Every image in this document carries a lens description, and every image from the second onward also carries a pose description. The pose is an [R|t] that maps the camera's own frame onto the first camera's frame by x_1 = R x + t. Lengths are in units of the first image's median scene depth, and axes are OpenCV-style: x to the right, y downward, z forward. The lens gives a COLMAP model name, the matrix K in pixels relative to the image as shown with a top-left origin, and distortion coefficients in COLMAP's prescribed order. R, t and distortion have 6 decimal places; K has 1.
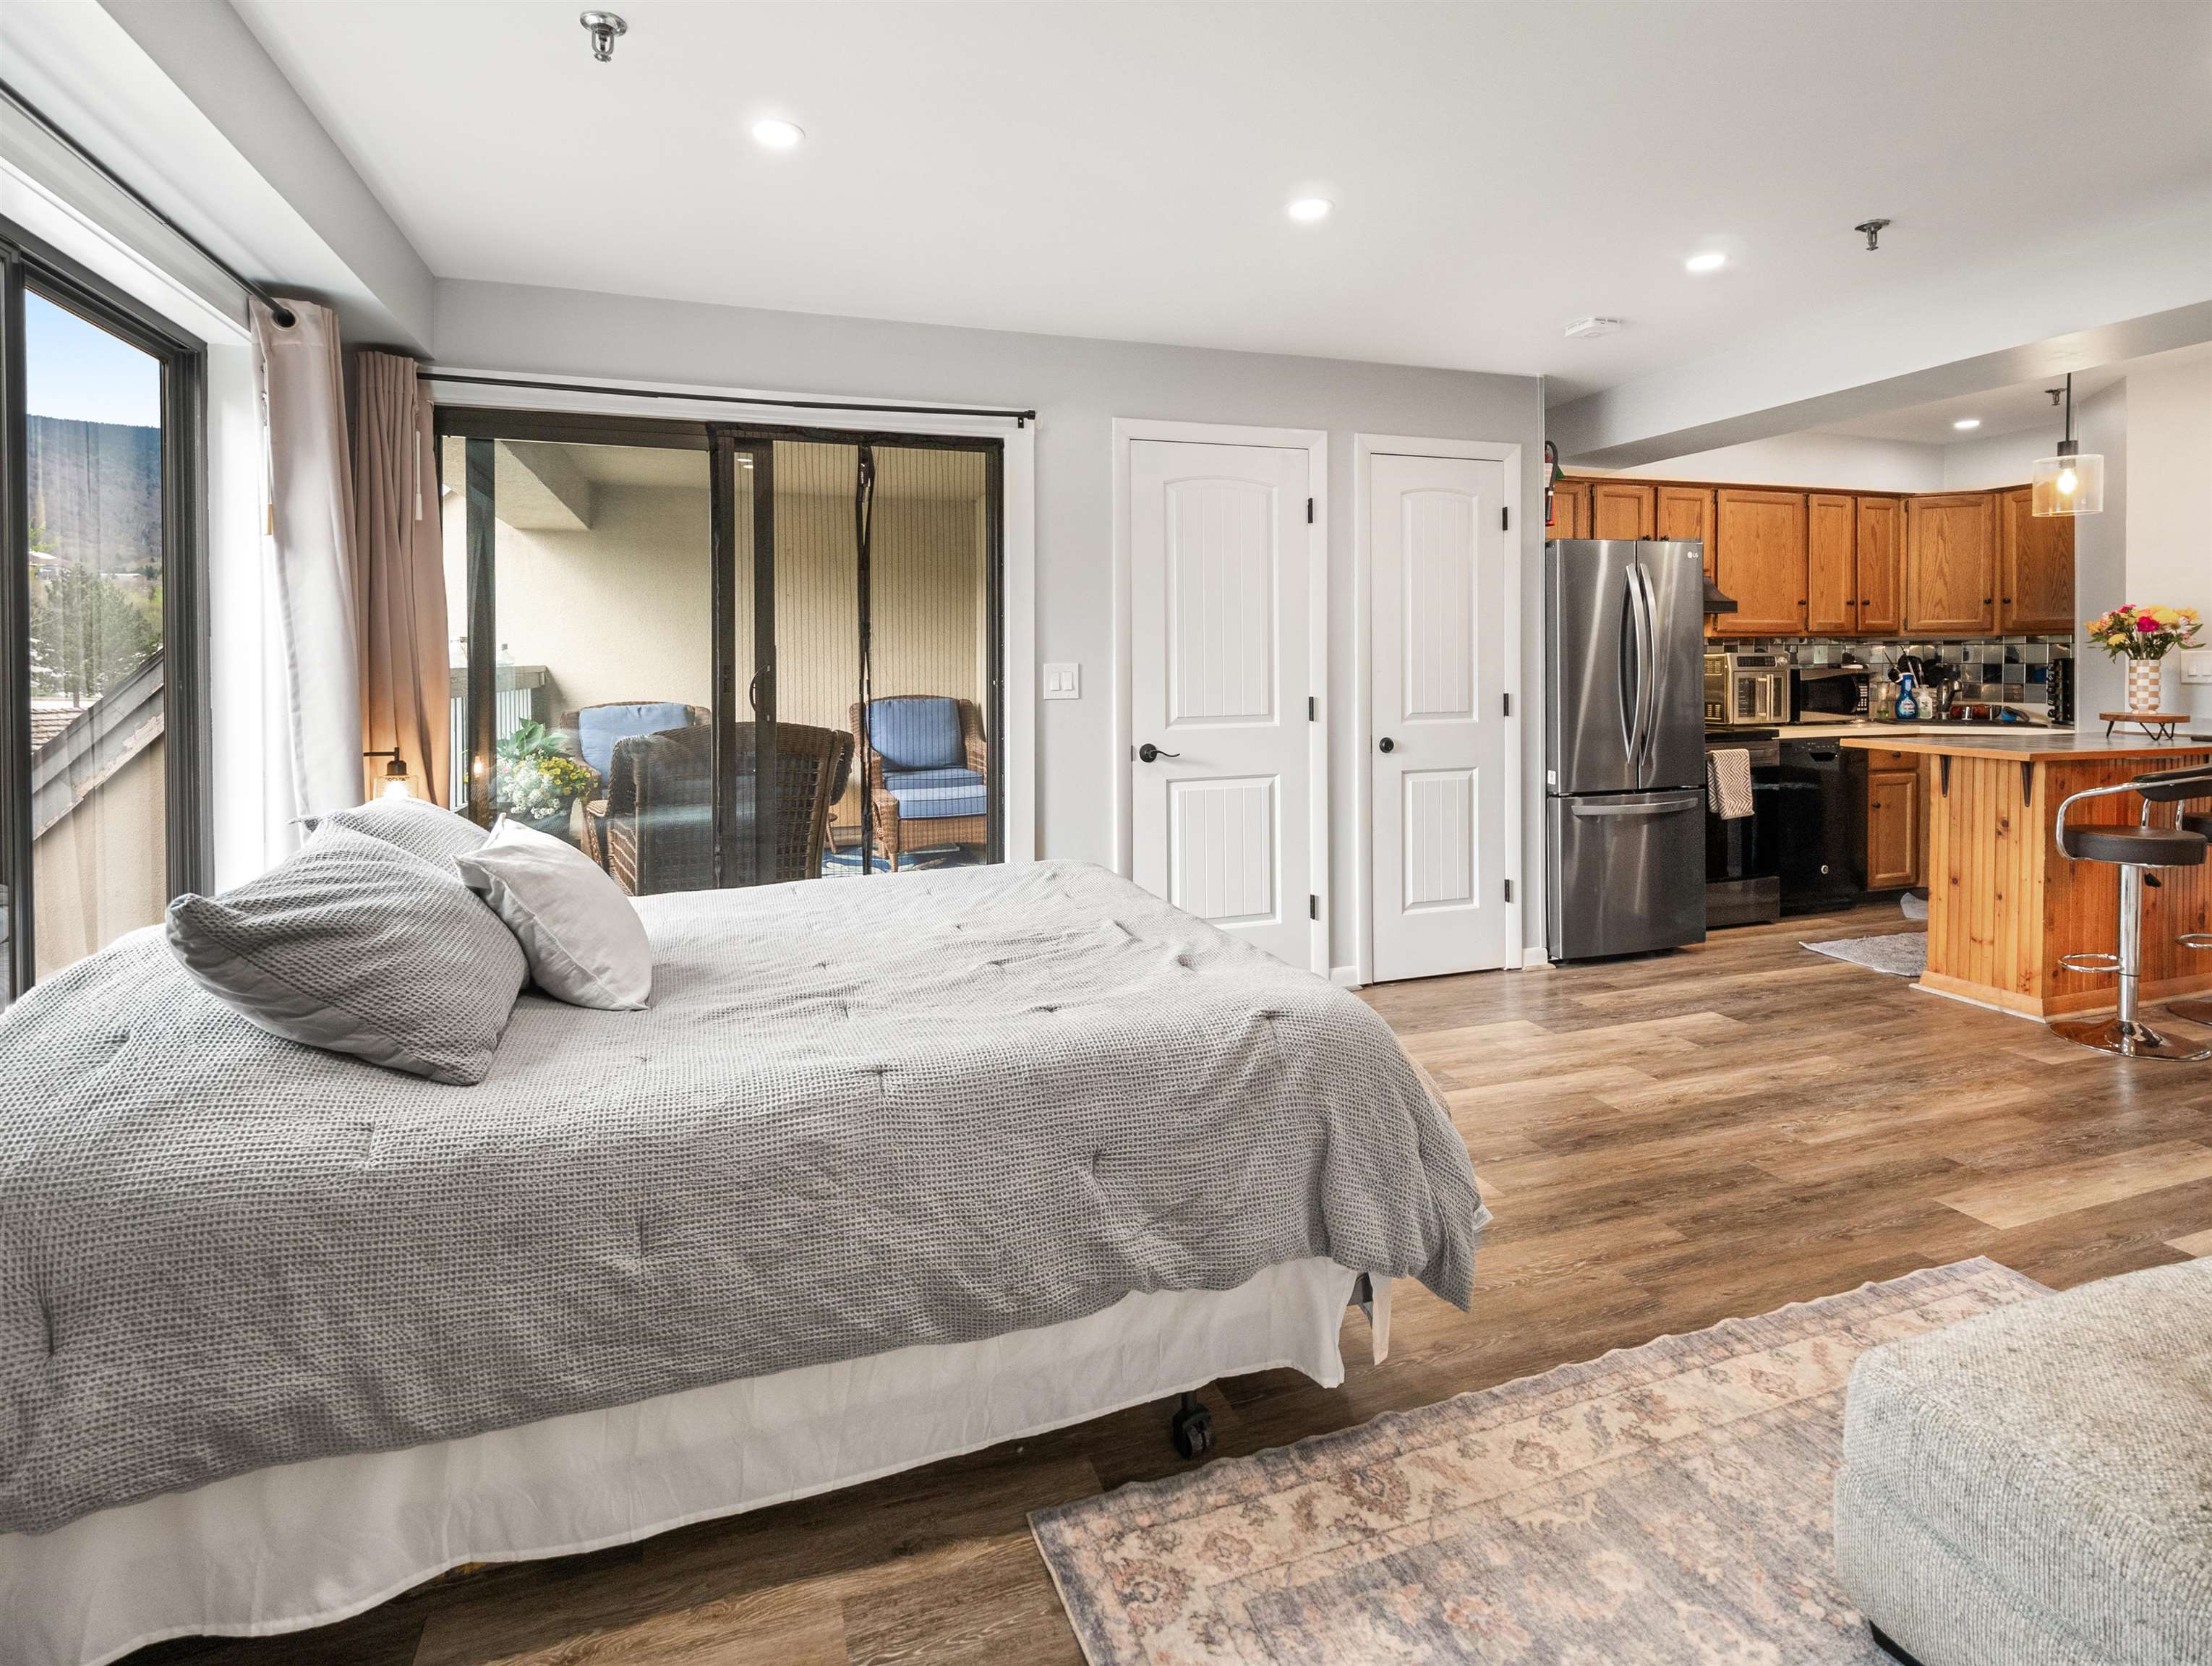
lens RADIAL K [[1054.2, 0, 1098.3], [0, 1054.2, 677.3], [0, 0, 1]] dist [0.000898, -0.008757]
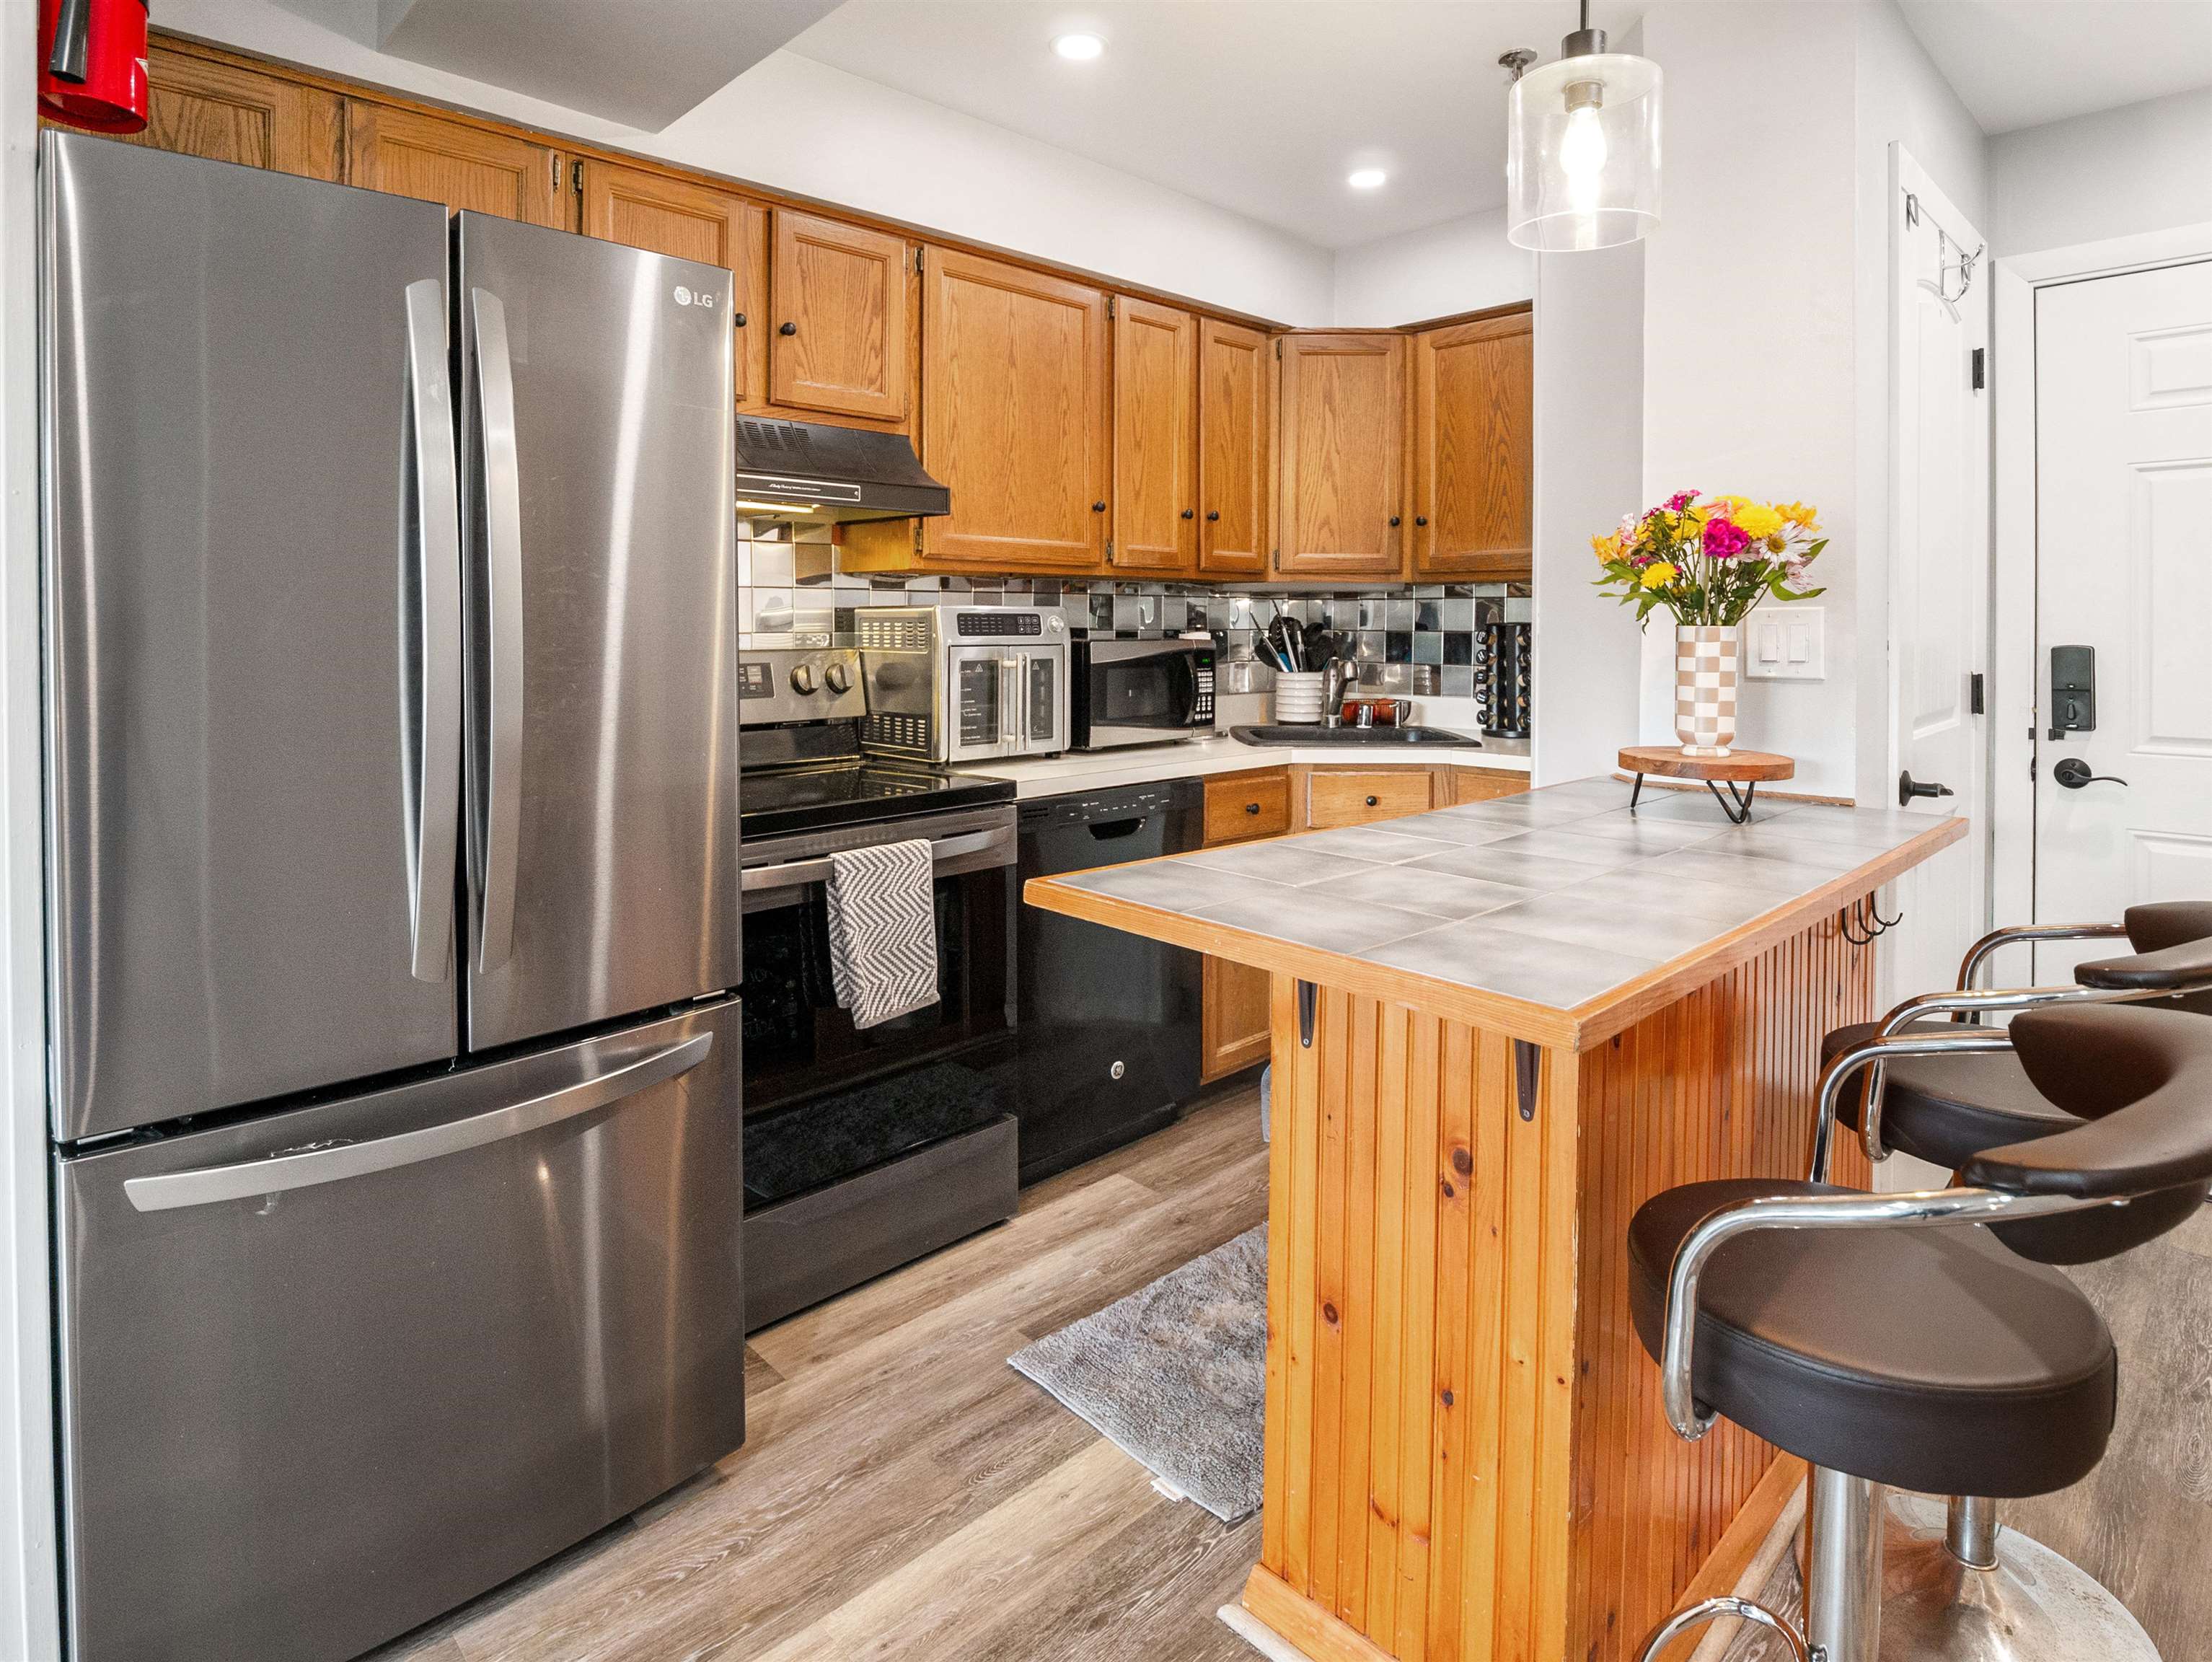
lens RADIAL K [[1140.0, 0, 1058.7], [0, 1140.0, 642.8], [0, 0, 1]] dist [-0.001057, -0.008906]
pose [[0.910164, 0.001118, 0.414246, 0.429195], [-0.002477, 0.999993, 0.002745, -0.007944], [-0.414240, -0.003525, 0.910161, 0.517635]]
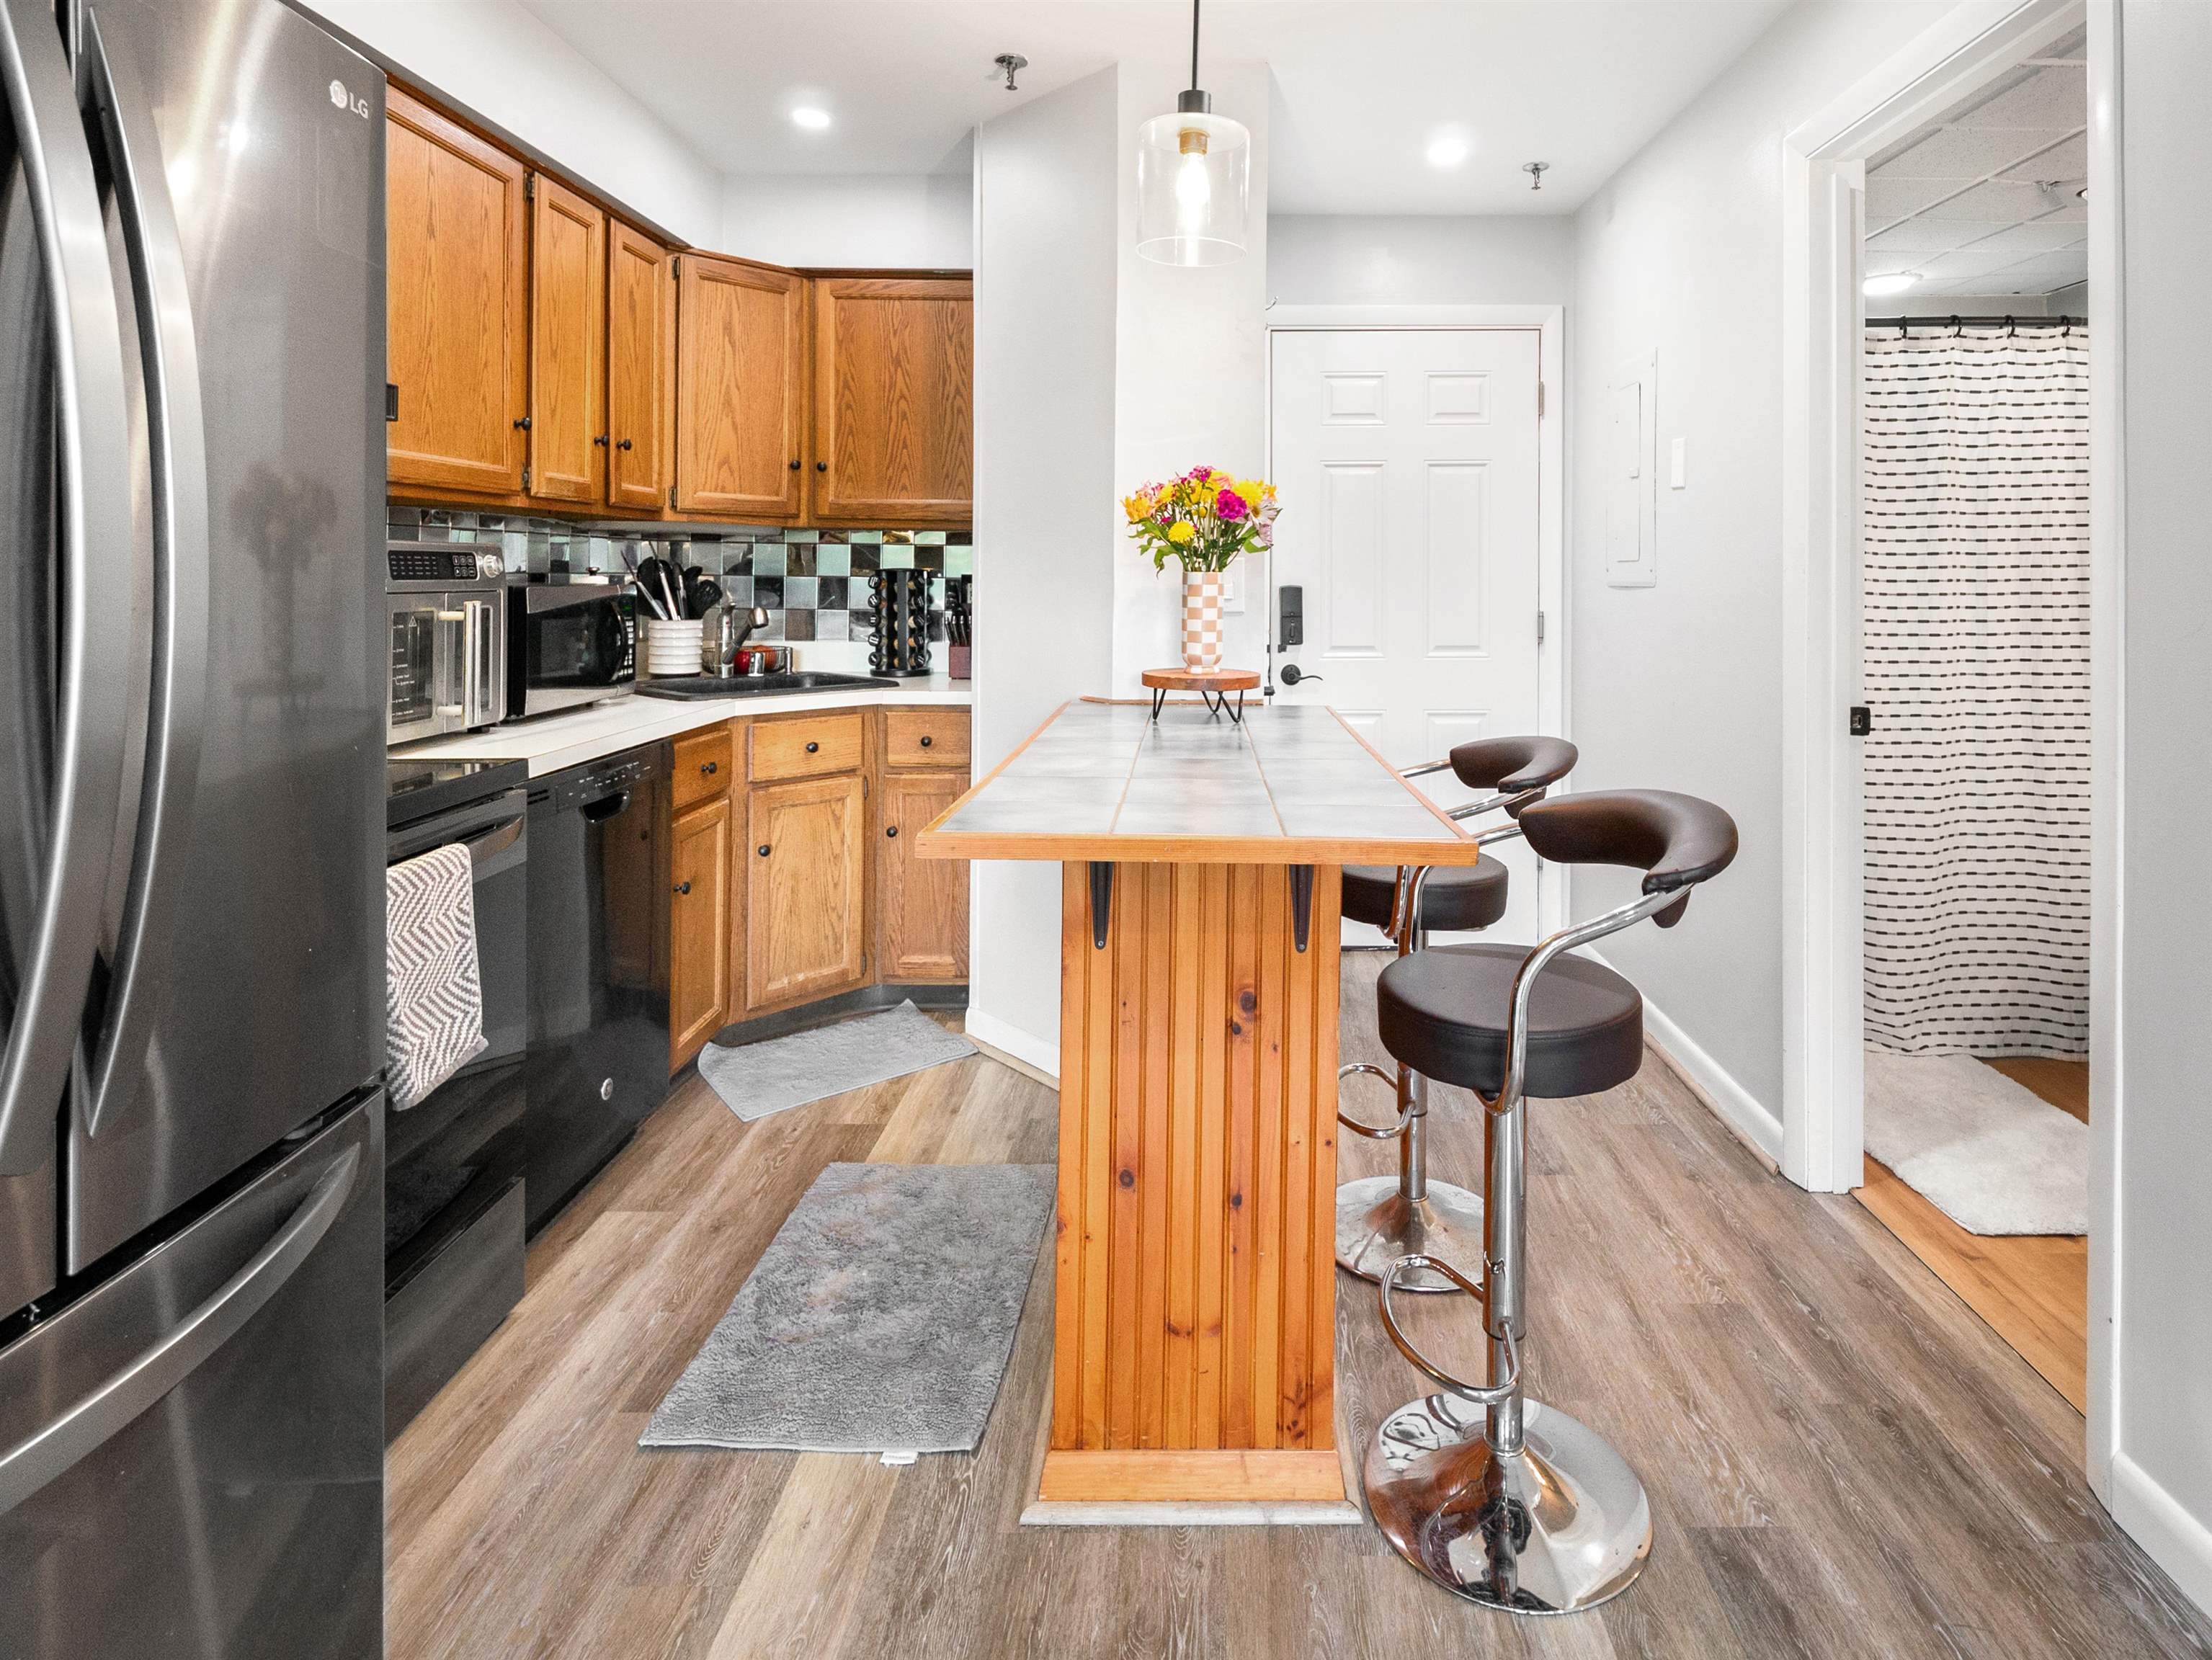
lens RADIAL K [[1189.7, 0, 1156.9], [0, 1189.7, 578.0], [0, 0, 1]] dist [0.001743, -0.000880]
pose [[0.325734, 0.006178, 0.945441, 0.309904], [0.002567, 0.999969, -0.007419, -0.006663], [-0.945458, 0.004844, 0.325708, 0.616287]]
